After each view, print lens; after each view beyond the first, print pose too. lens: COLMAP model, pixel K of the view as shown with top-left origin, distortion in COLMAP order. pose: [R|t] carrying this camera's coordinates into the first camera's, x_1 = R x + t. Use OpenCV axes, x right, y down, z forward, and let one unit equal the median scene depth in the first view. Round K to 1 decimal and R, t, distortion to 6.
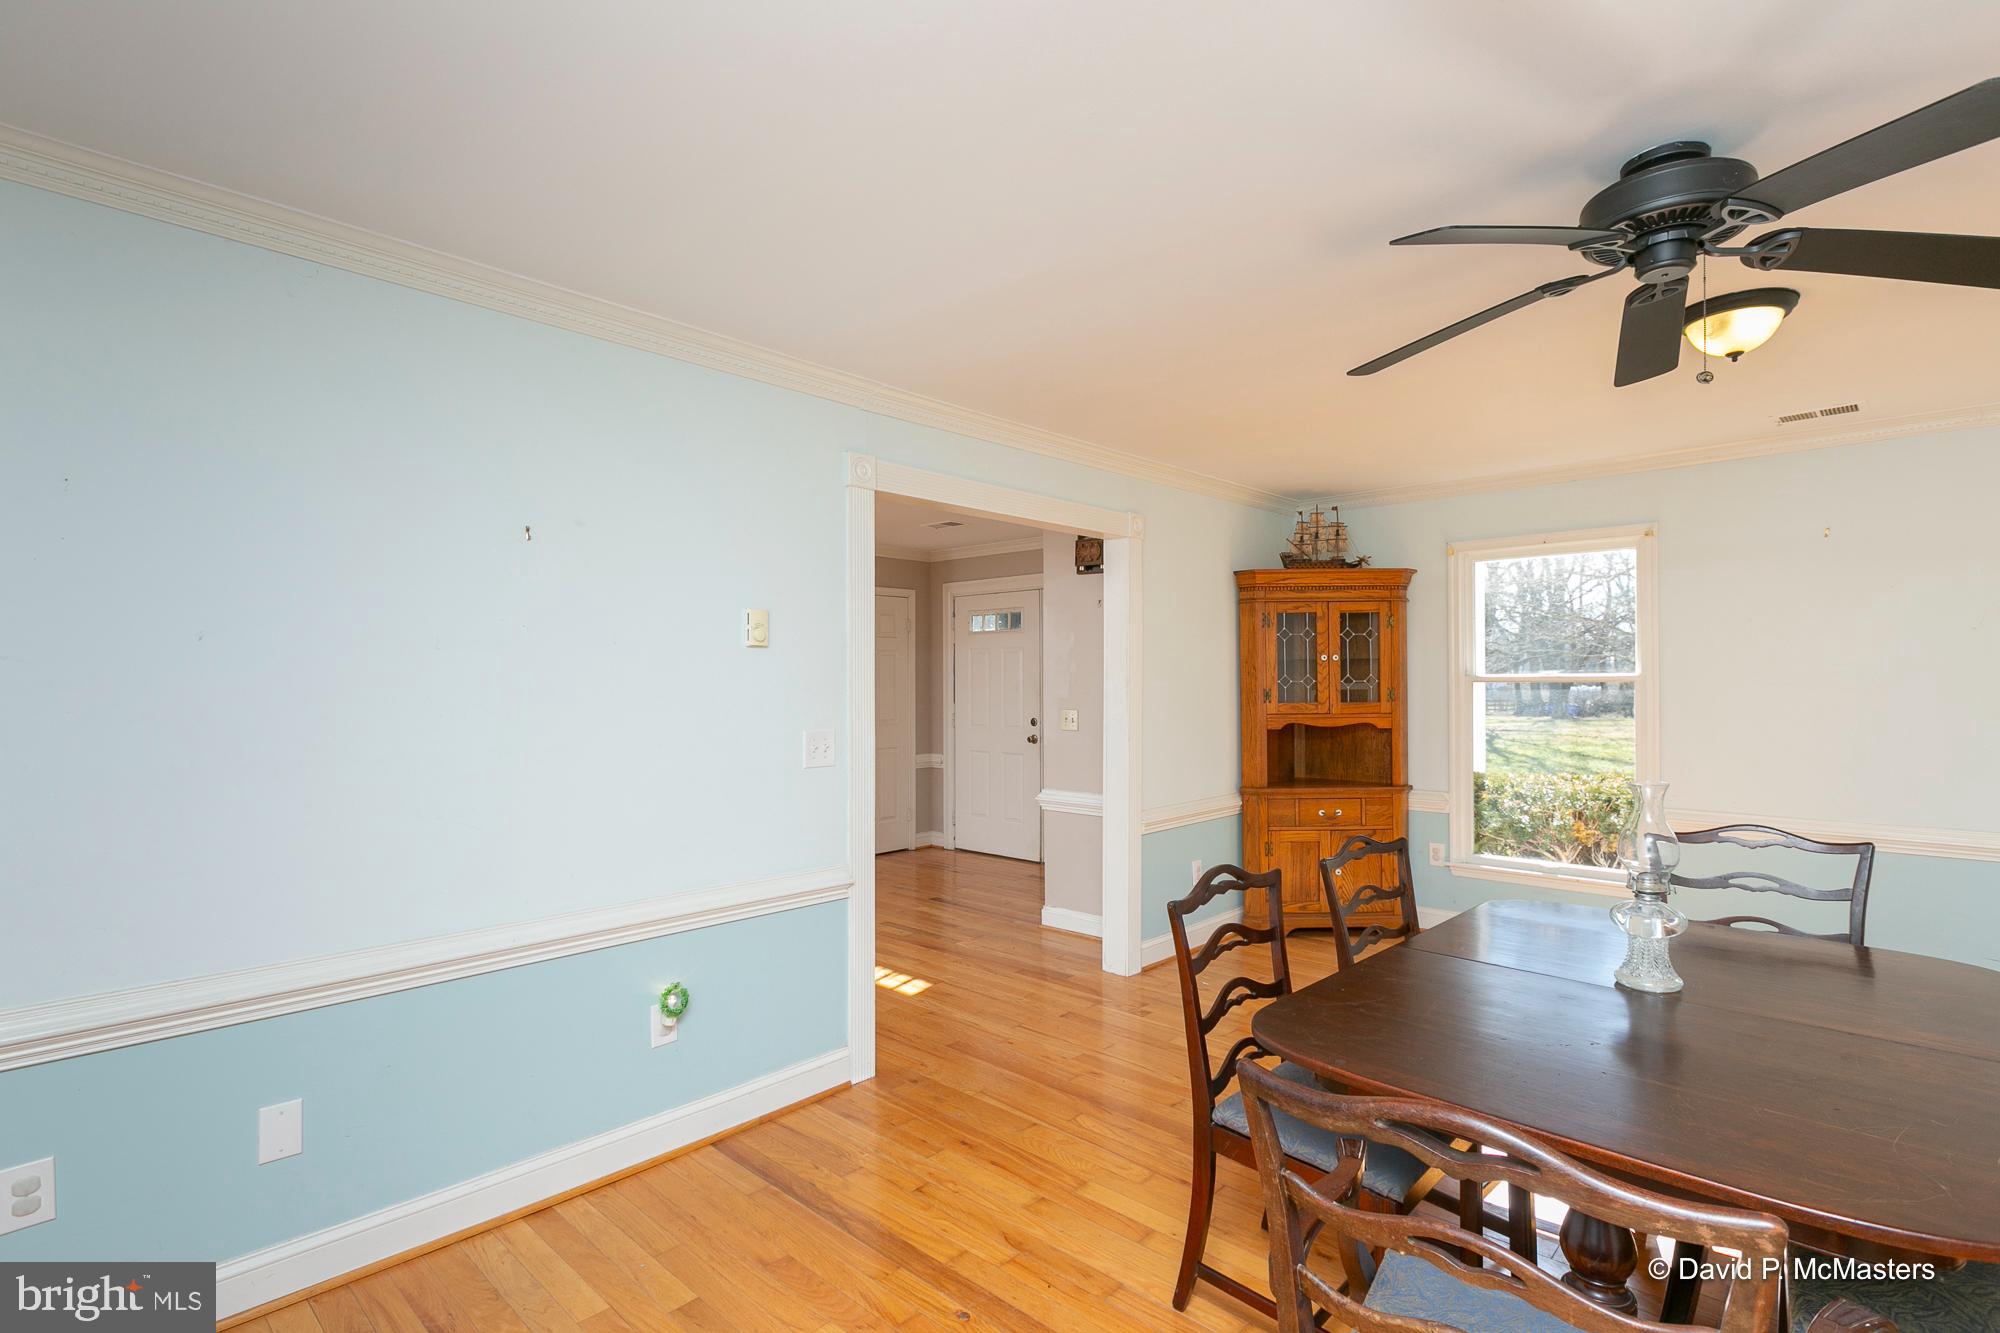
lens RADIAL K [[969.0, 0, 1015.4], [0, 969.0, 661.1], [0, 0, 1]] dist [-0.000106, -0.000606]
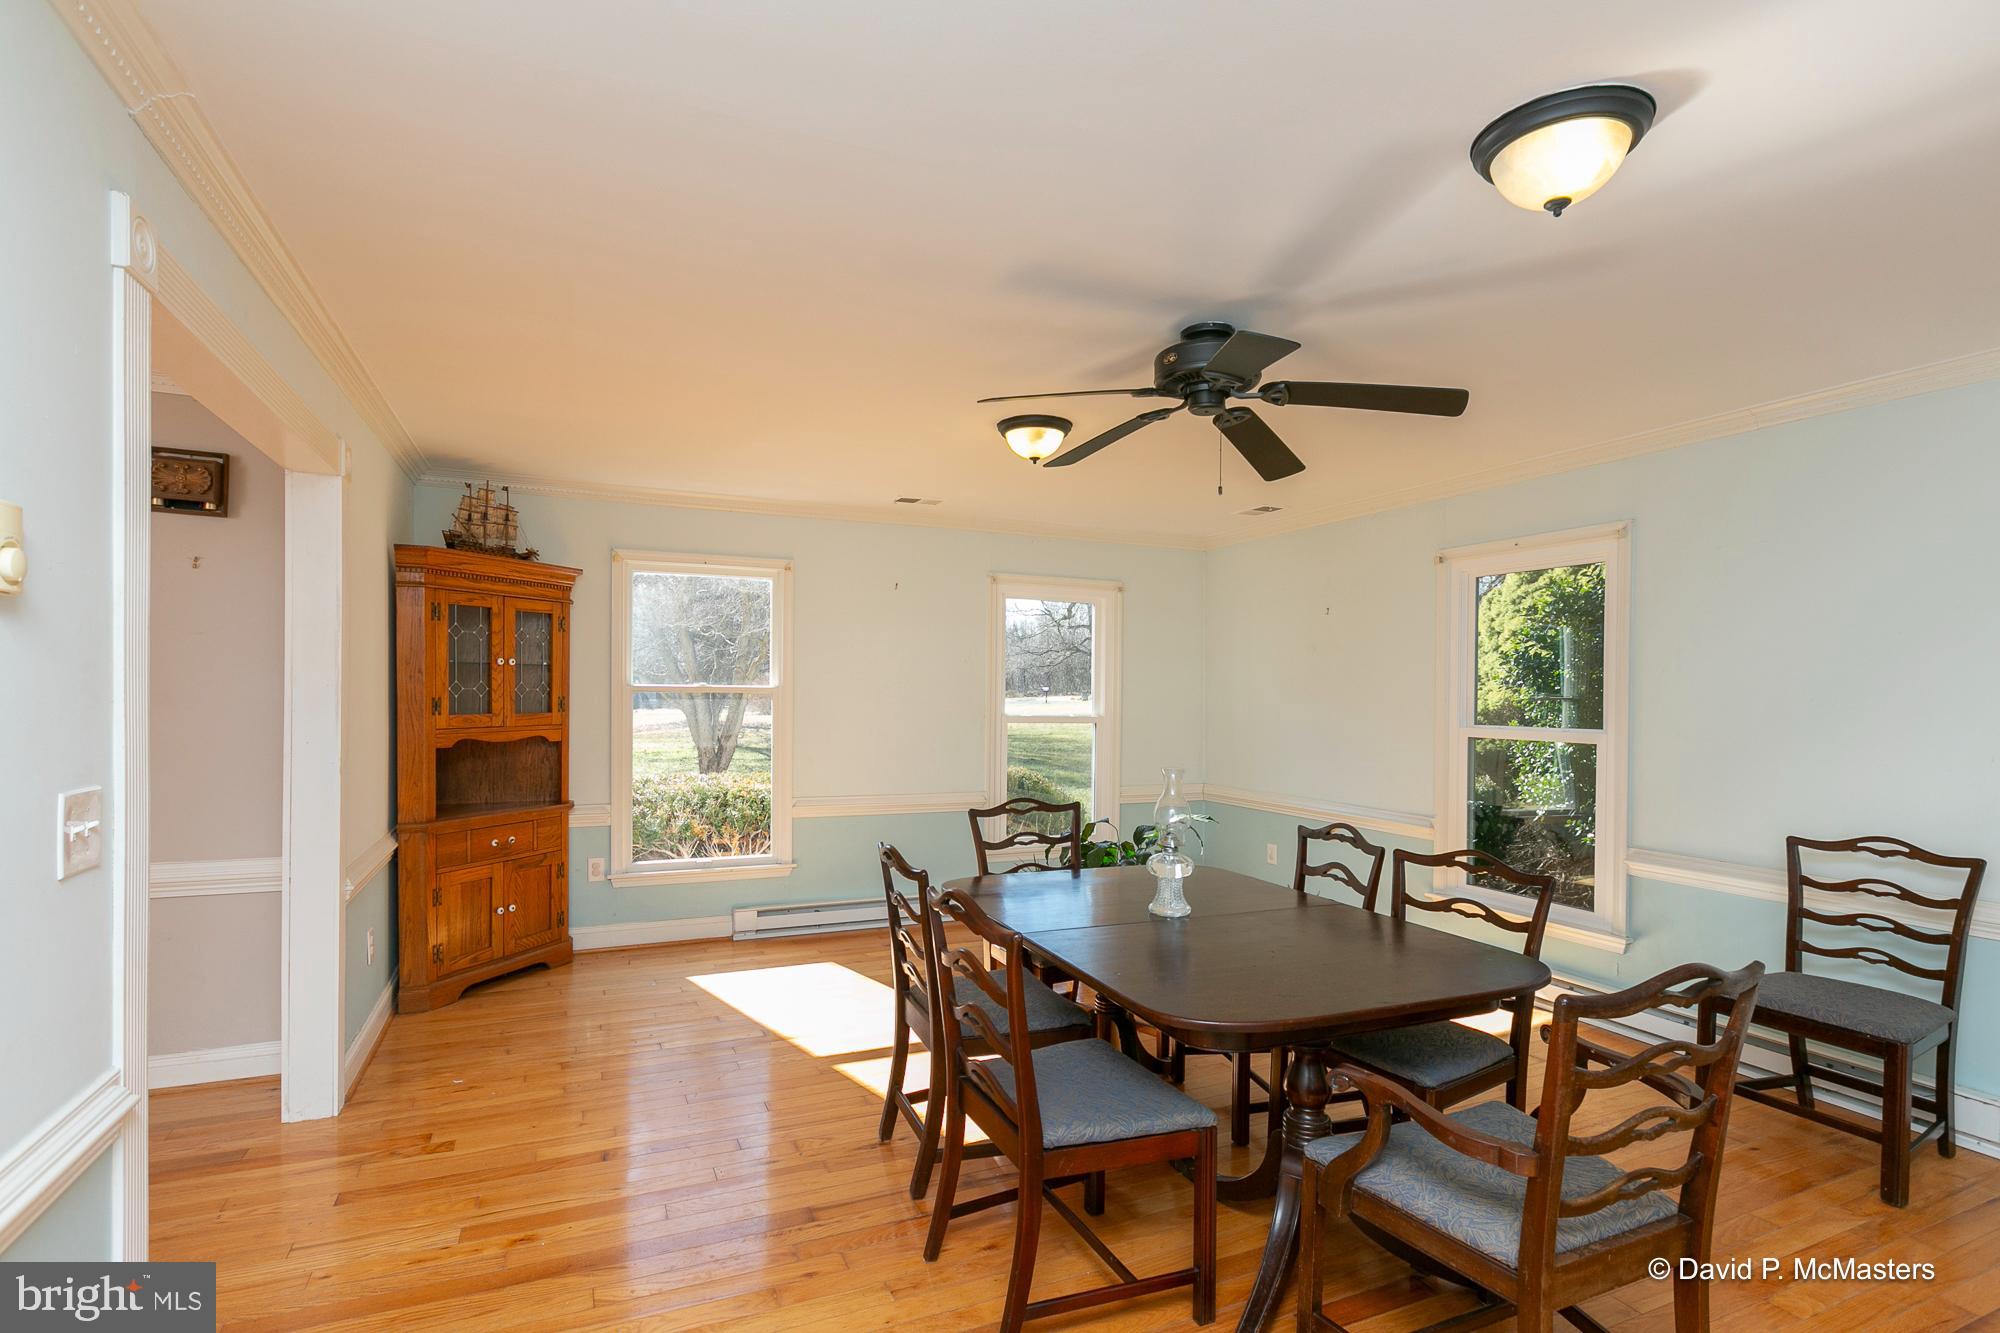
lens RADIAL K [[938.6, 0, 997.6], [0, 938.6, 695.0], [0, 0, 1]] dist [0.000594, -0.000082]
pose [[0.400018, 0.006049, 0.916487, -0.263948], [-0.033788, 0.999396, 0.008151, 0.004420], [-0.915884, -0.034227, 0.399981, 0.264853]]
